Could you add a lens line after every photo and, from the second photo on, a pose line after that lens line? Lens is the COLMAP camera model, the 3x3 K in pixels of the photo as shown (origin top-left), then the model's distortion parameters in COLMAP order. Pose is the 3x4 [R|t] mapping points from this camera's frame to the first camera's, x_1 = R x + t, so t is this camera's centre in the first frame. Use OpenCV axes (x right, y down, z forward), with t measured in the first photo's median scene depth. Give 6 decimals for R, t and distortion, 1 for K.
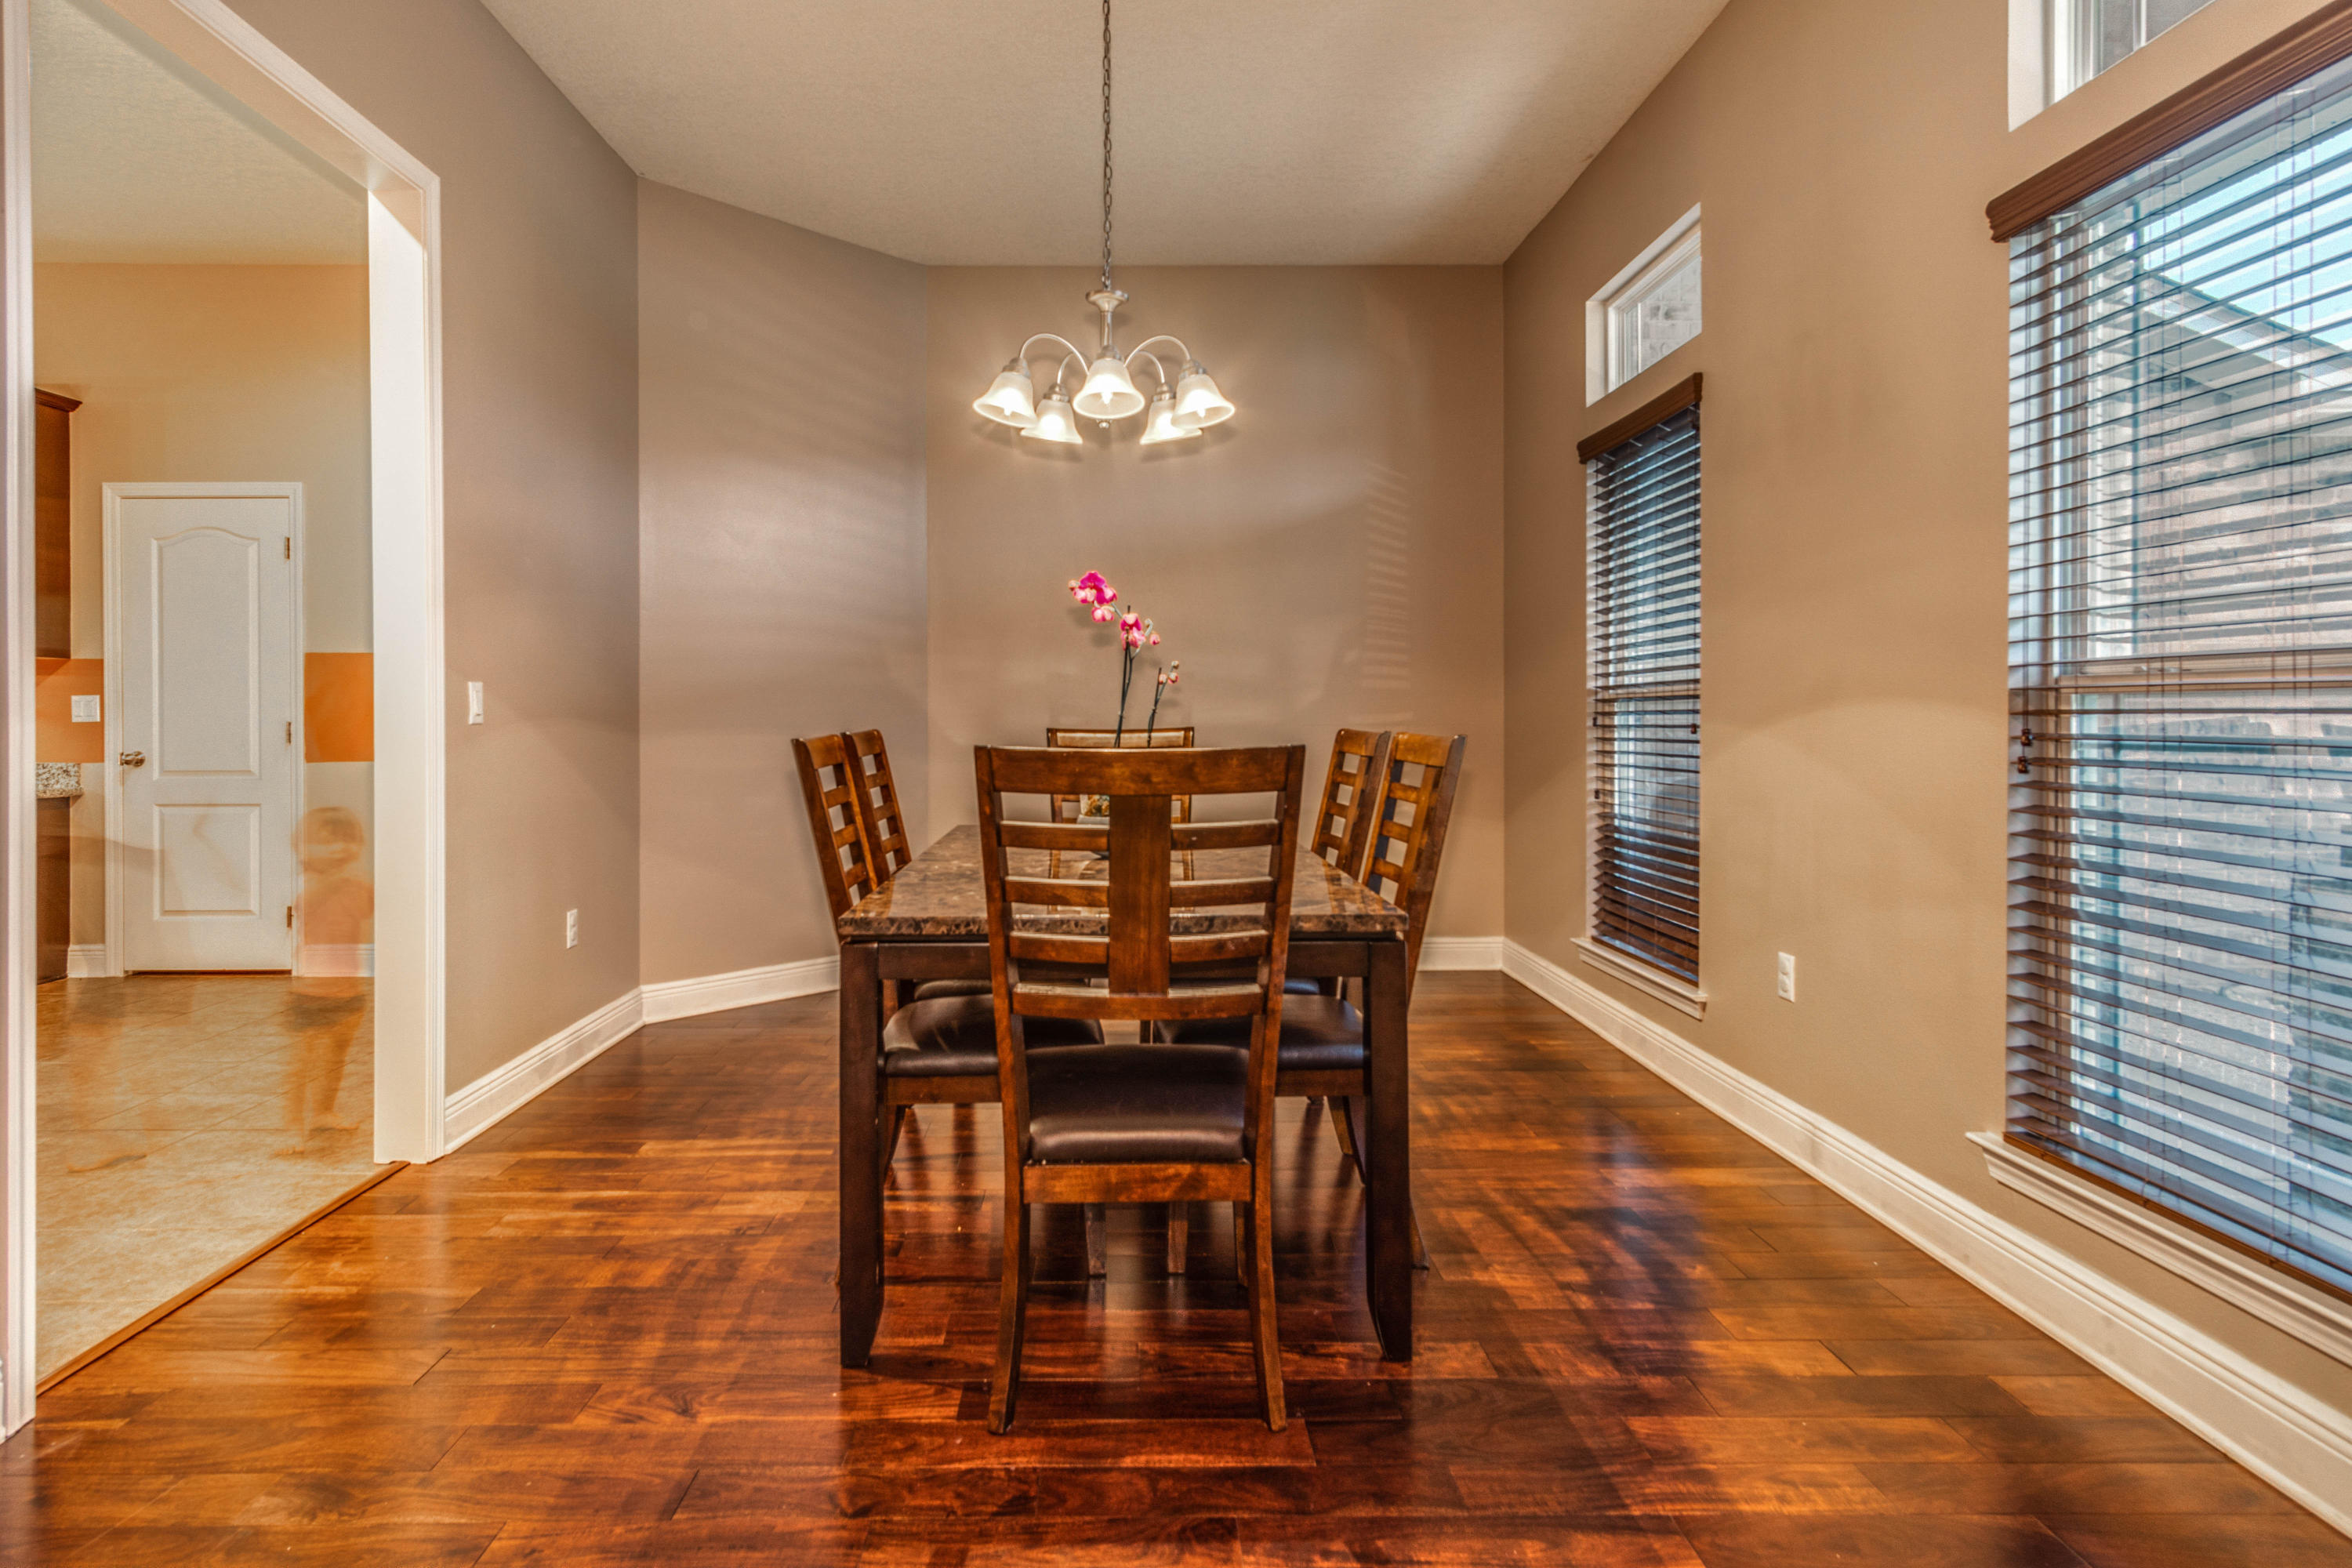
lens RADIAL K [[1274.5, 0, 1144.7], [0, 1274.5, 721.9], [0, 0, 1]] dist [0.003982, 0.001644]
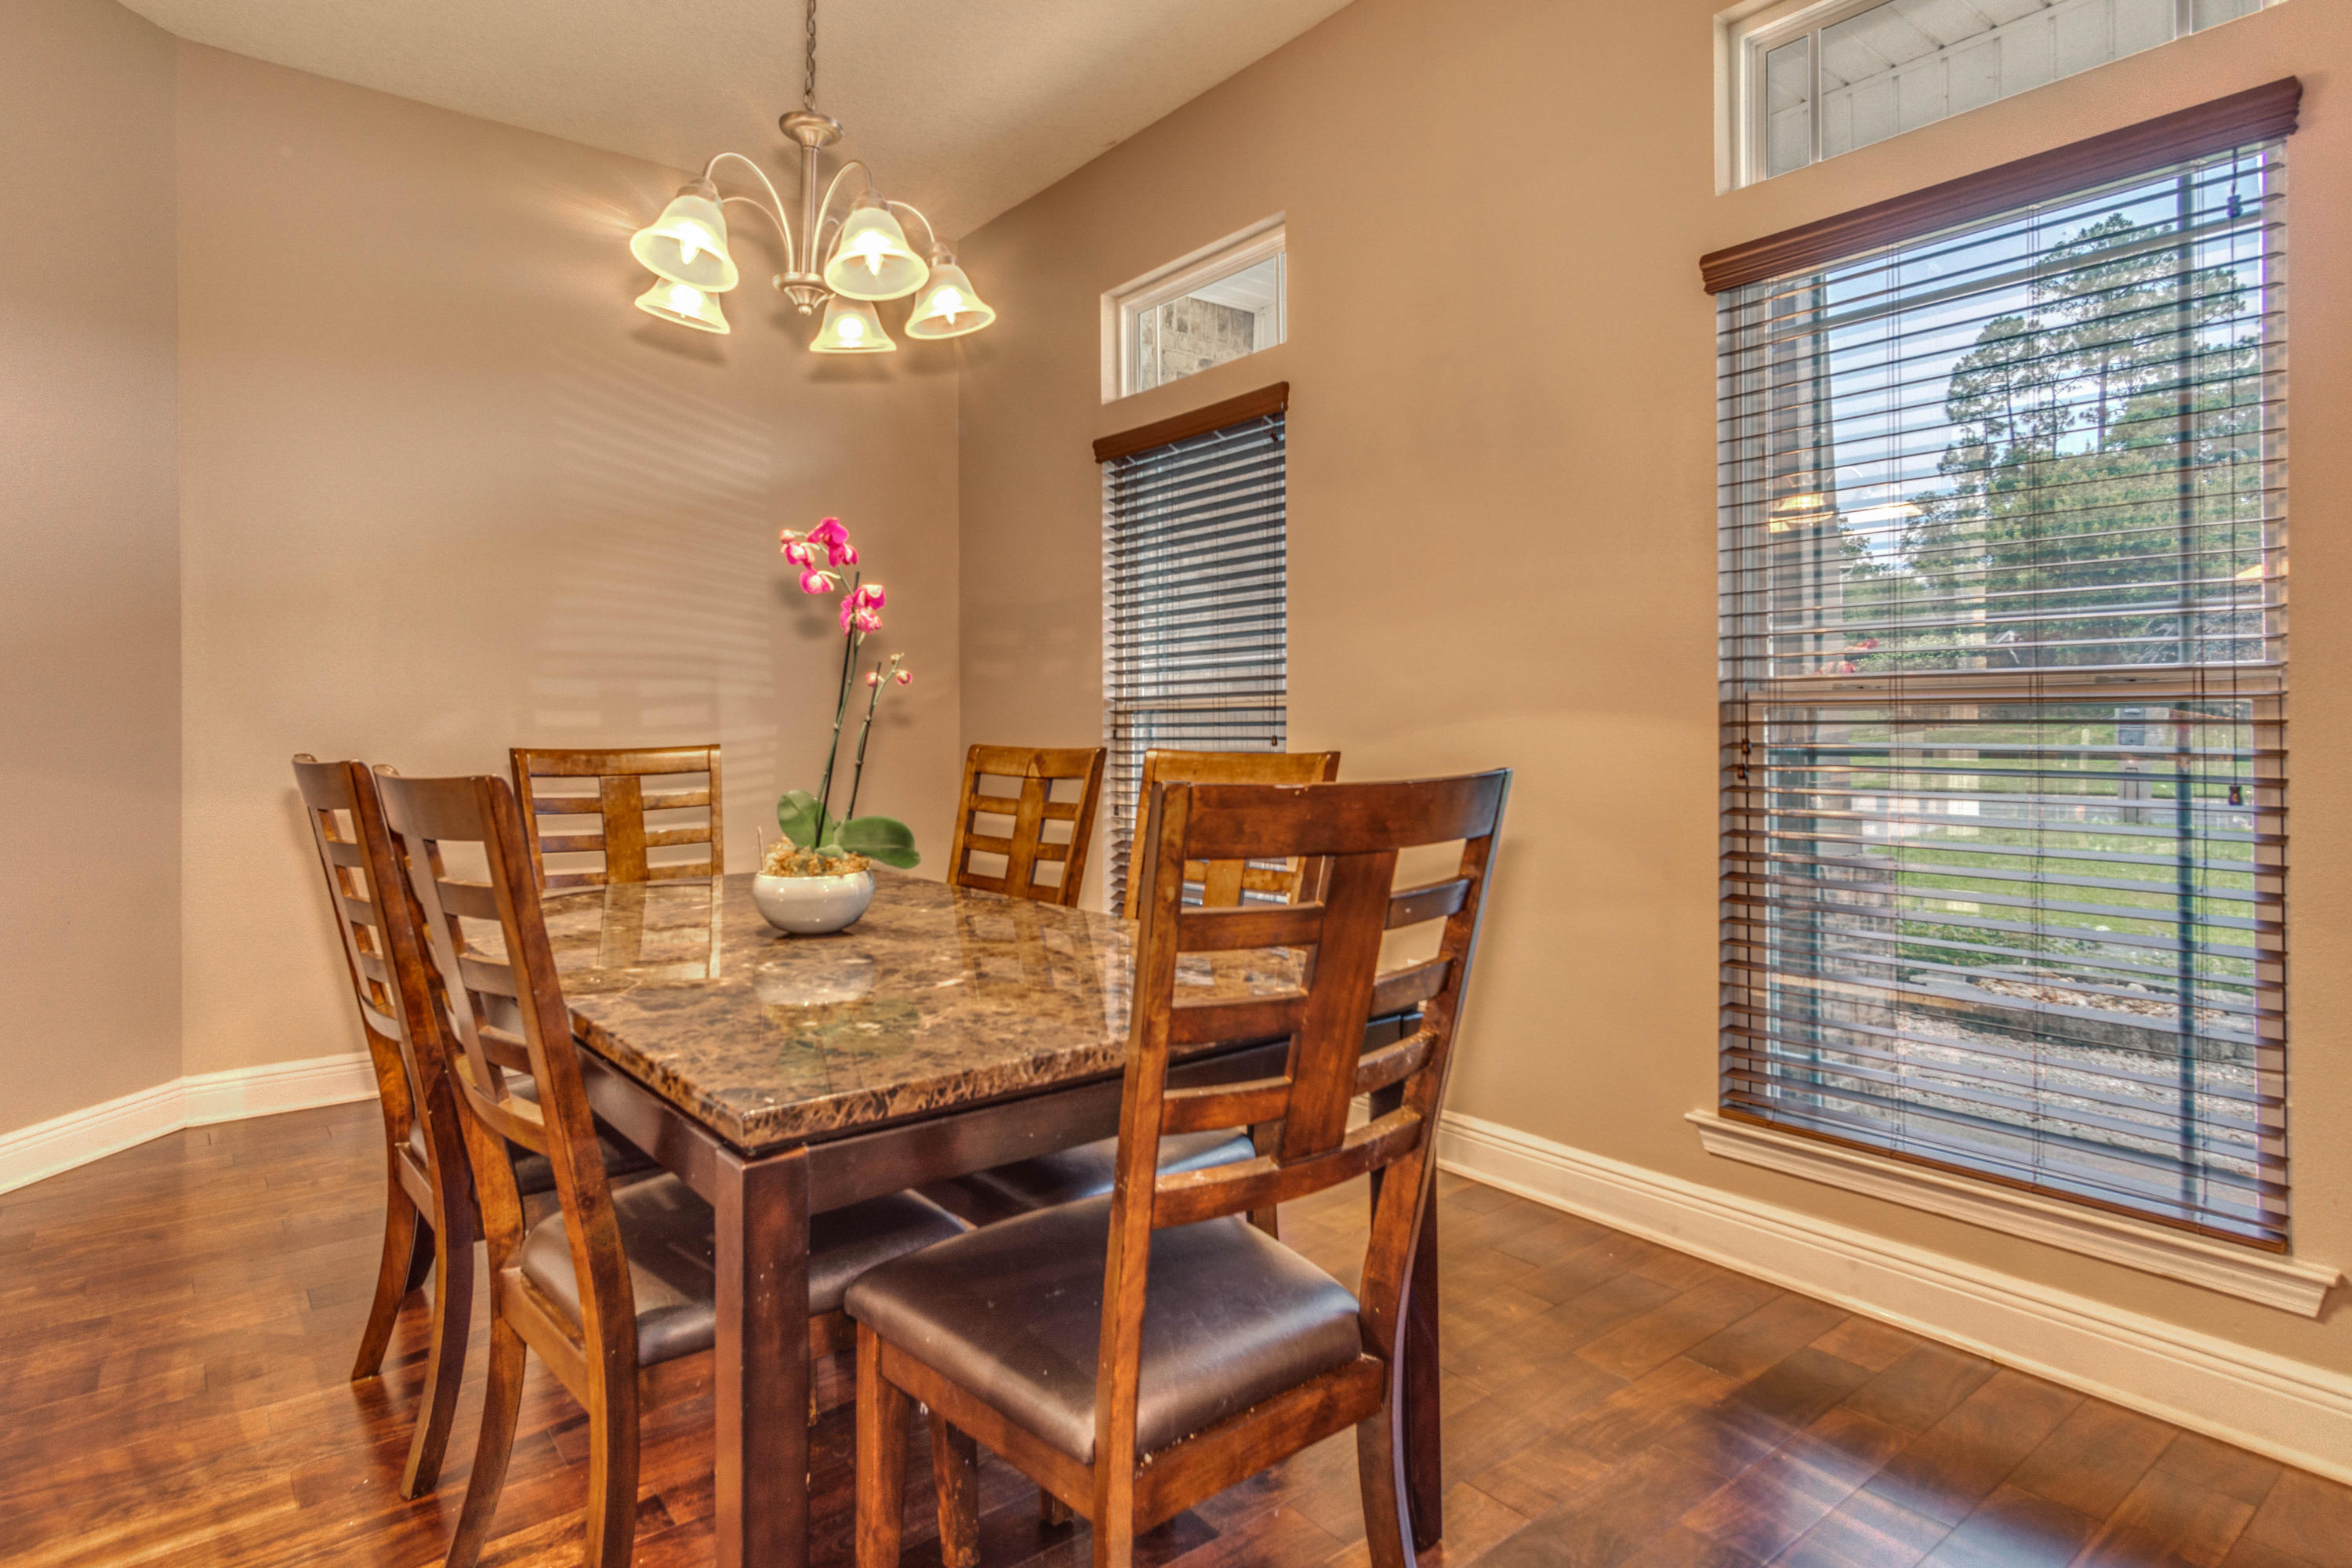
lens RADIAL K [[1257.3, 0, 1119.7], [0, 1257.3, 720.9], [0, 0, 1]] dist [0.001341, 0.001966]
pose [[0.802131, 0.000863, 0.597148, -0.373959], [0.005704, 0.999942, -0.009107, -0.002631], [-0.597121, 0.010711, 0.802079, 0.432616]]
